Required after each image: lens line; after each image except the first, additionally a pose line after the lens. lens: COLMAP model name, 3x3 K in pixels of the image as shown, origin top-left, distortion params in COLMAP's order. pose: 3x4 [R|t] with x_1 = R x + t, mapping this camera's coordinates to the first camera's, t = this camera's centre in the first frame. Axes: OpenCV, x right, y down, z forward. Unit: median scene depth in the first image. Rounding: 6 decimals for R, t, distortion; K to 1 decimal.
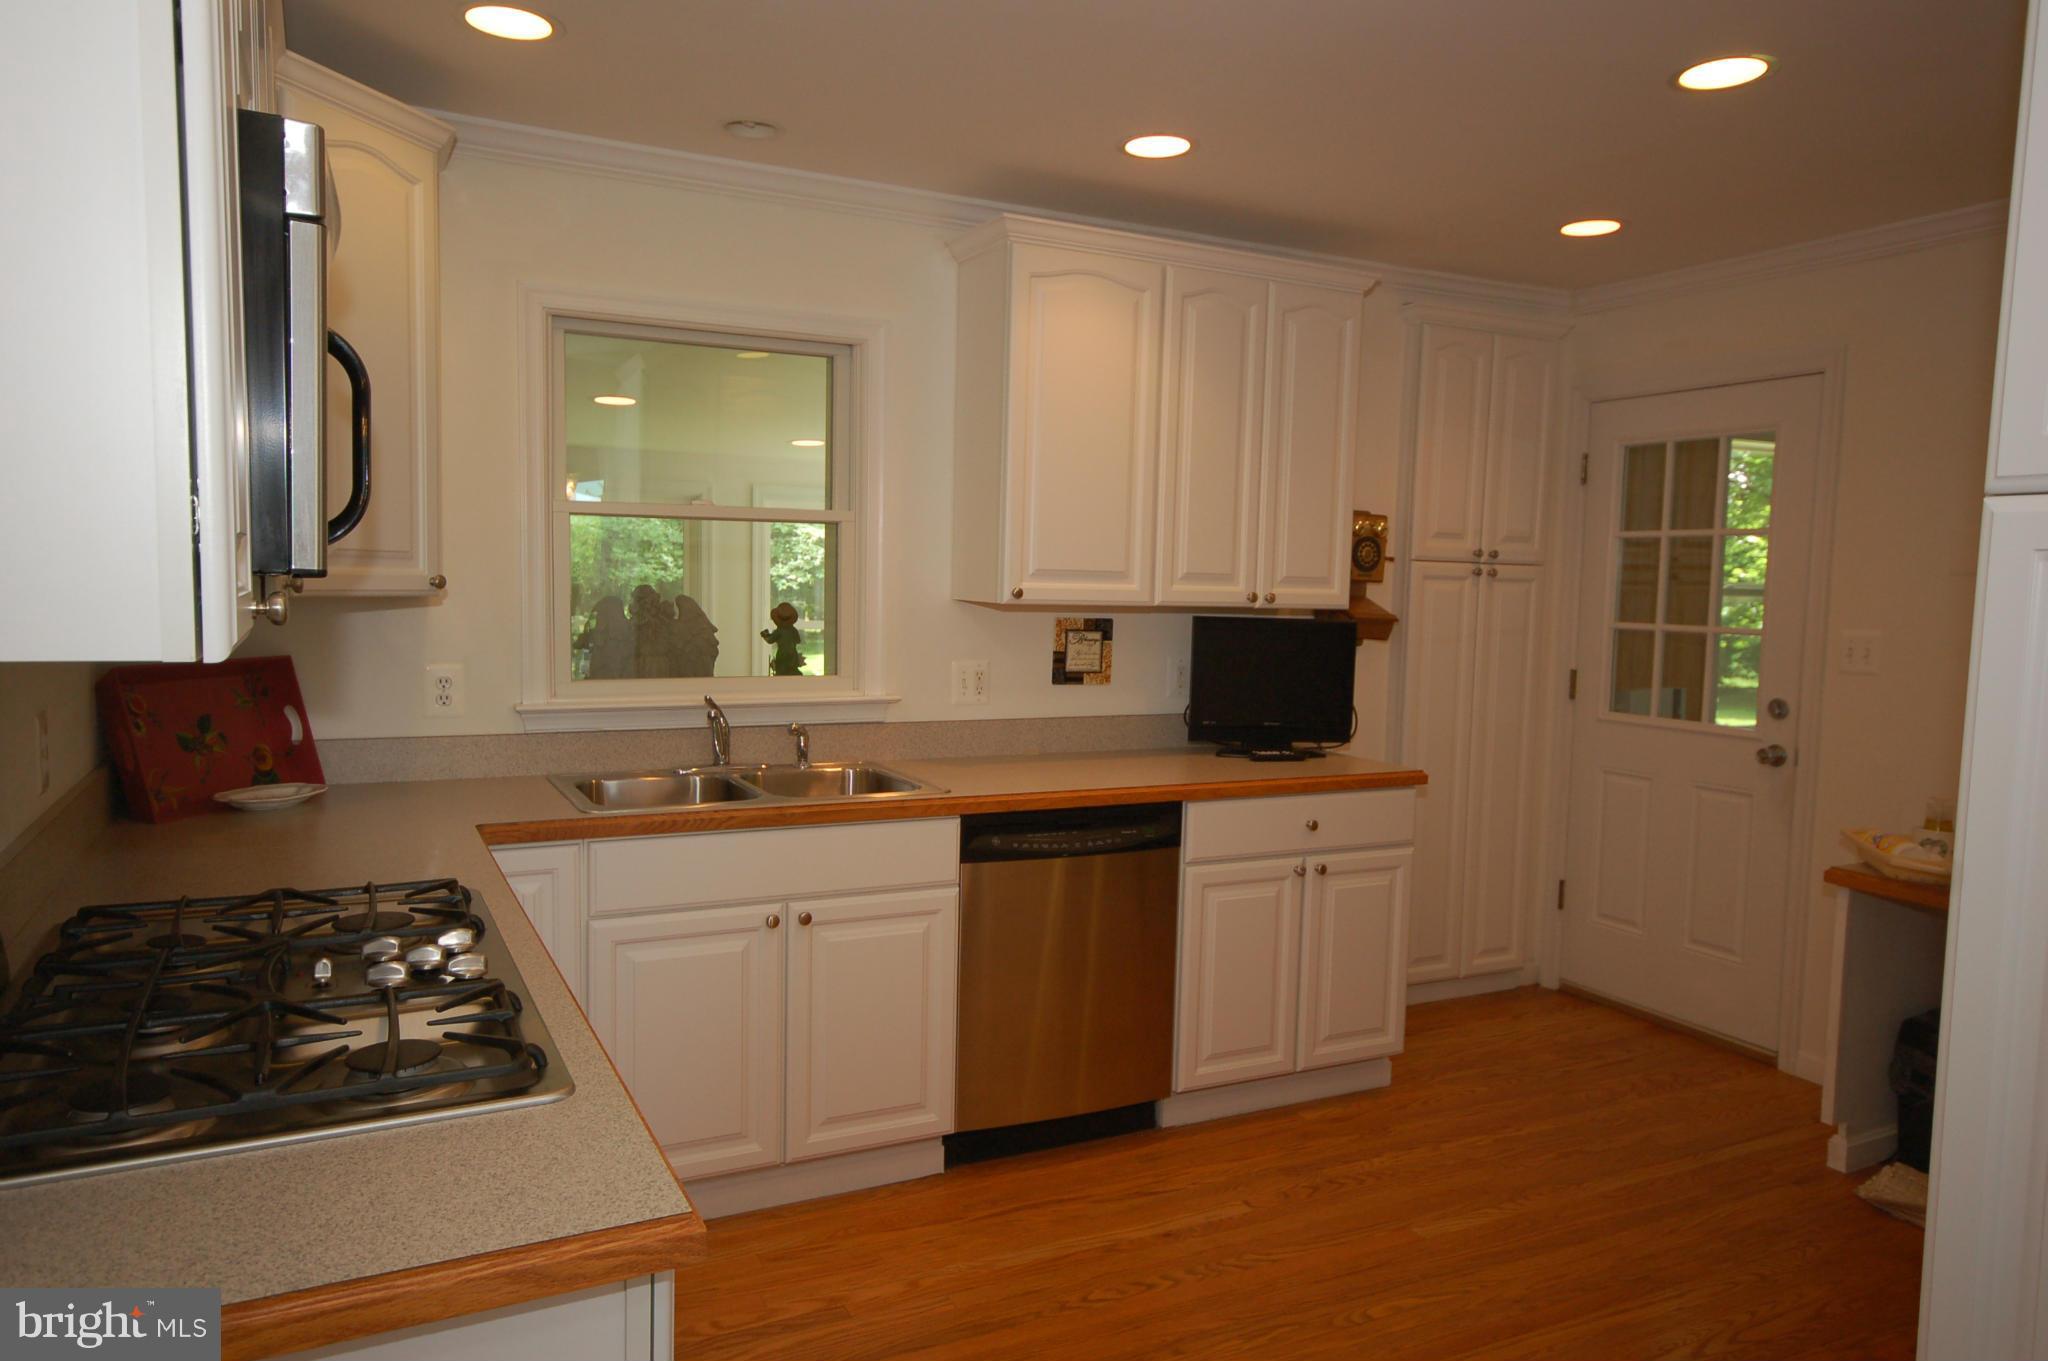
lens RADIAL K [[1344.8, 0, 1028.8], [0, 1344.8, 689.9], [0, 0, 1]] dist [-0.003825, -0.000038]
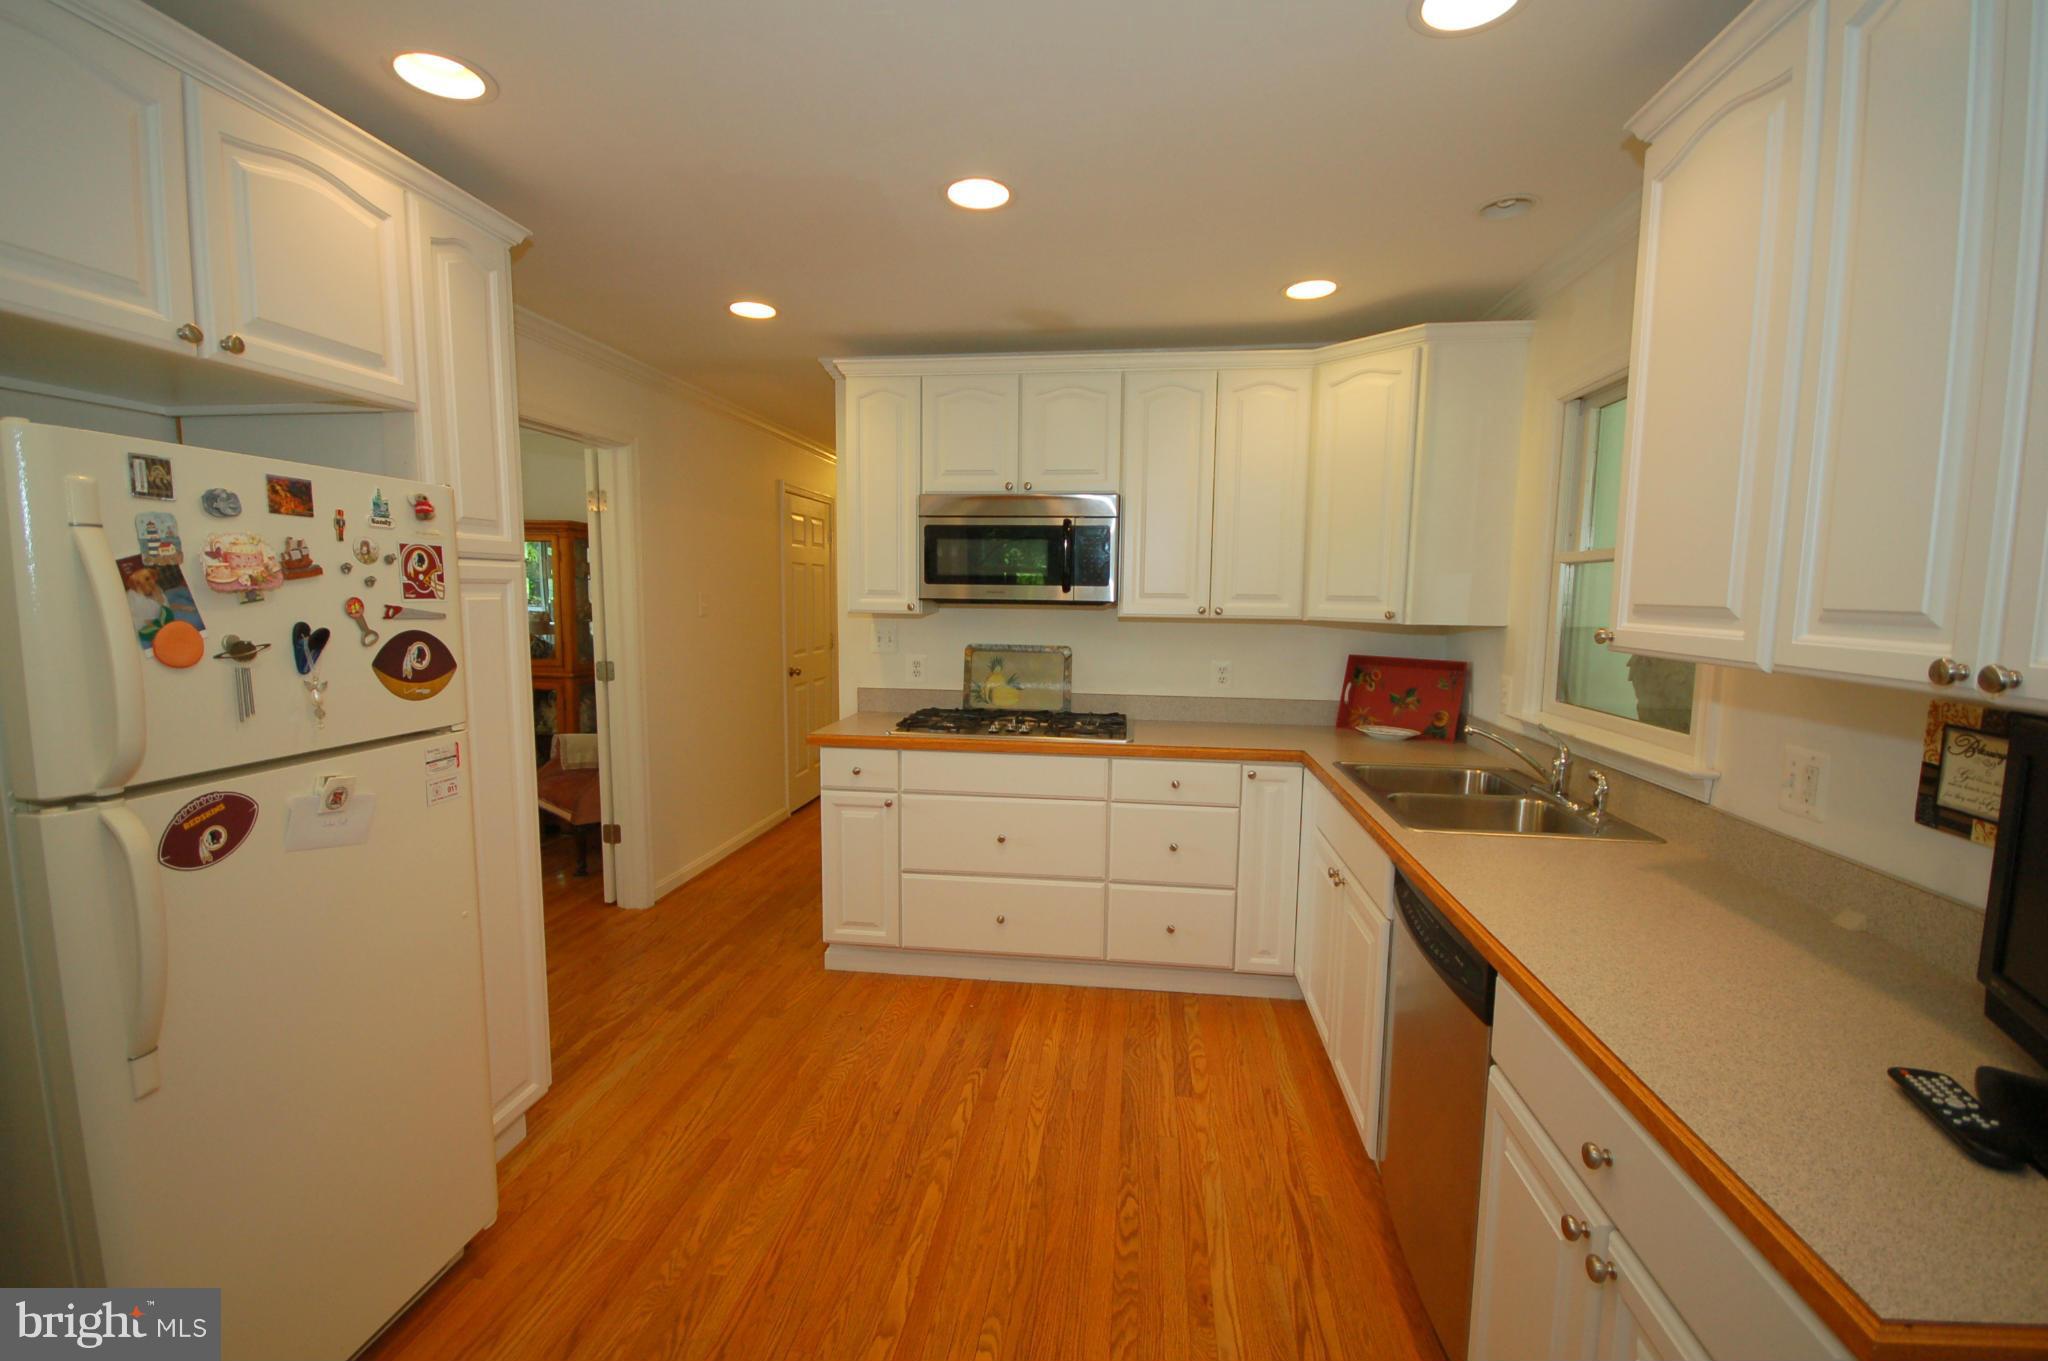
lens RADIAL K [[899.3, 0, 1019.5], [0, 899.3, 693.5], [0, 0, 1]] dist [-0.000757, 0.000321]
pose [[-0.574142, 0.065886, -0.816101, 0.548850], [-0.091945, 0.985264, 0.144228, -0.078885], [0.813577, 0.157844, -0.559623, 0.968892]]
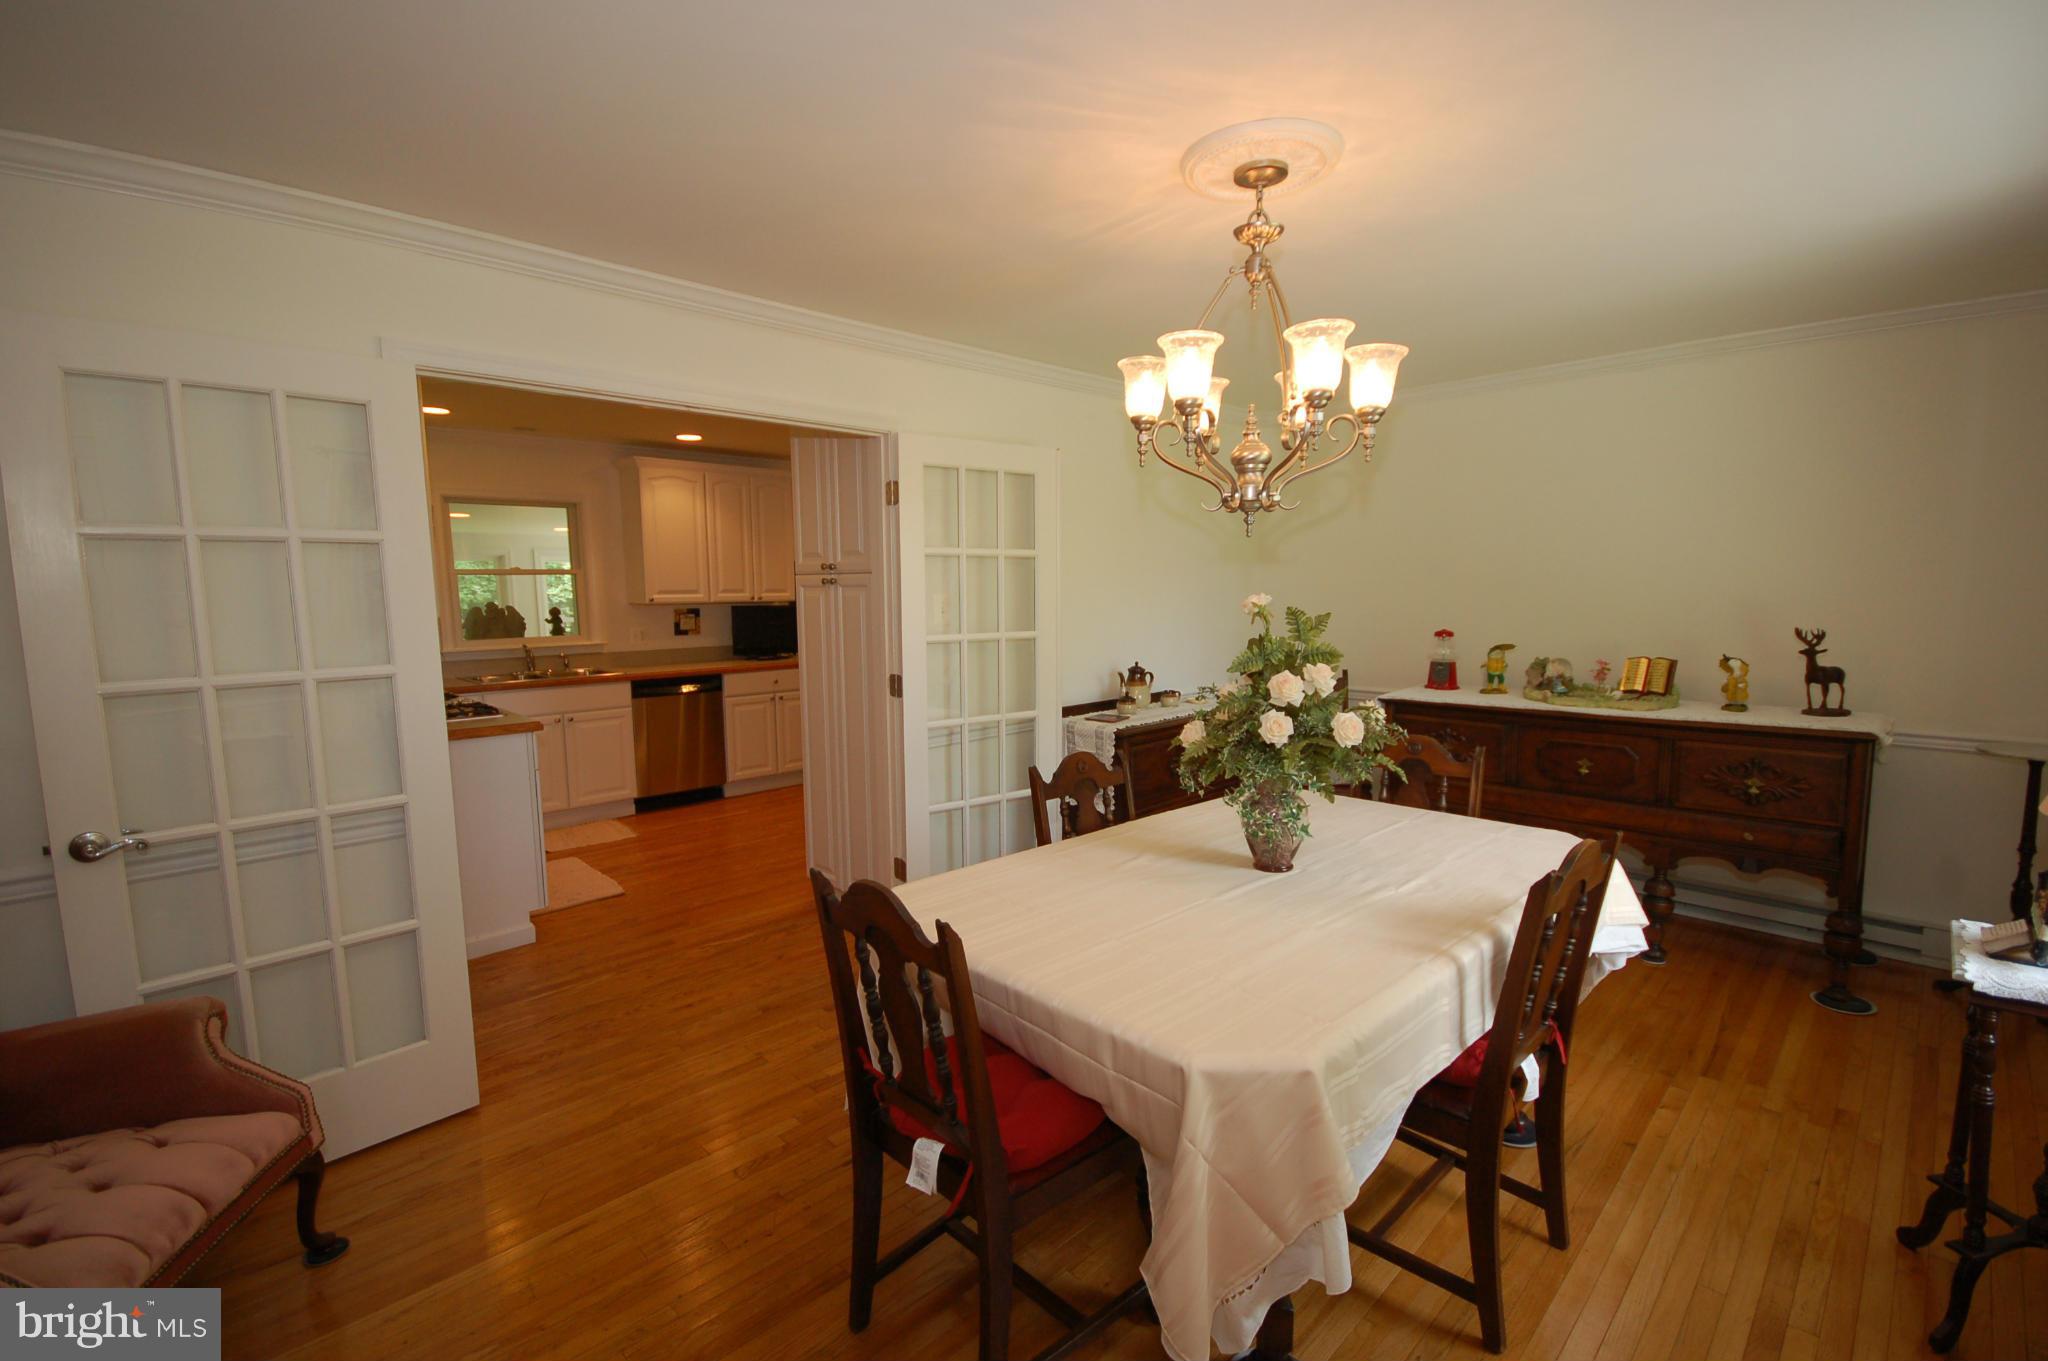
lens RADIAL K [[910.6, 0, 1024.1], [0, 910.6, 690.0], [0, 0, 1]] dist [-0.000494, 0.000389]
pose [[0.954569, -0.067739, 0.290189, 0.150431], [0.058152, 0.997443, 0.041544, 0.069310], [-0.292262, -0.022781, 0.956067, -0.877815]]
